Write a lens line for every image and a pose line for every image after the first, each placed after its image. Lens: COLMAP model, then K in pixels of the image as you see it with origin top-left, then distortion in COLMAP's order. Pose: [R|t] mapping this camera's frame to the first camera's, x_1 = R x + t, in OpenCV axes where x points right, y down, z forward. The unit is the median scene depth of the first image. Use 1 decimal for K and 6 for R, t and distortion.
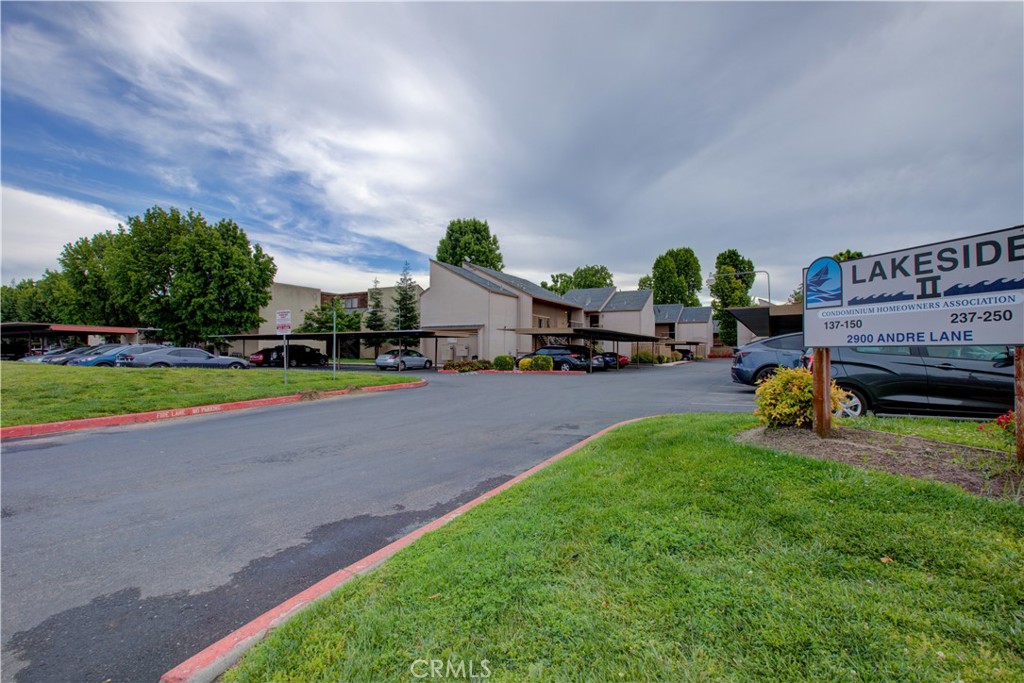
lens RADIAL K [[468.1, 0, 511.4], [0, 468.1, 344.8], [0, 0, 1]] dist [-0.011443, 0.005746]
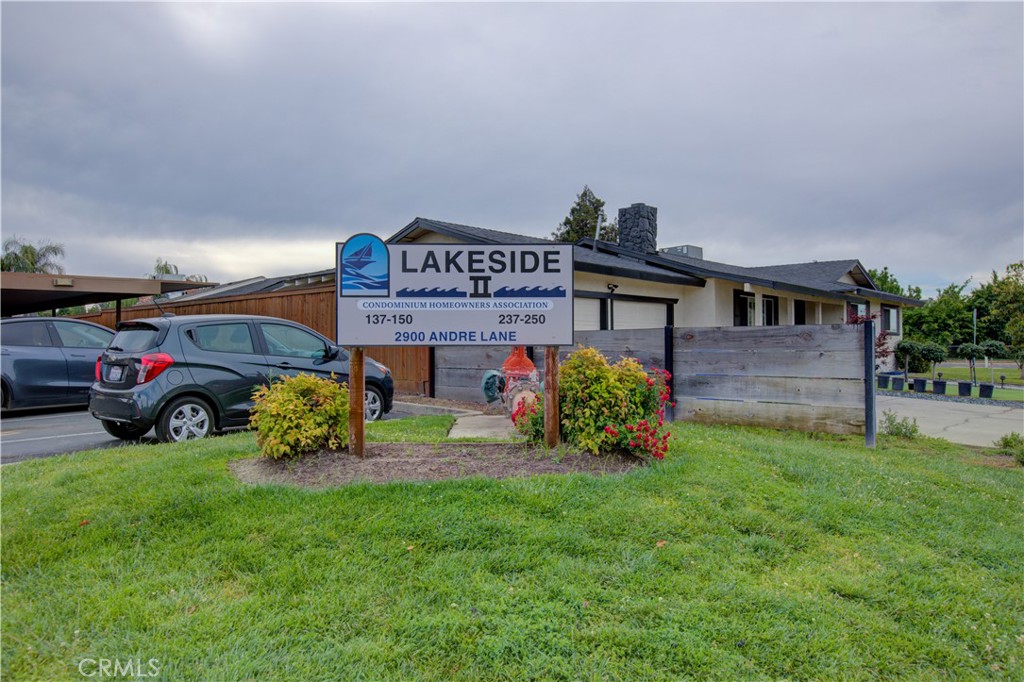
lens RADIAL K [[688.5, 0, 511.4], [0, 688.5, 340.0], [0, 0, 1]] dist [-0.000194, -0.000049]
pose [[0.242192, 0.006500, 0.970207, -0.494407], [-0.011458, 0.999927, -0.003839, -0.004401], [-0.970161, -0.010187, 0.242249, 0.559207]]
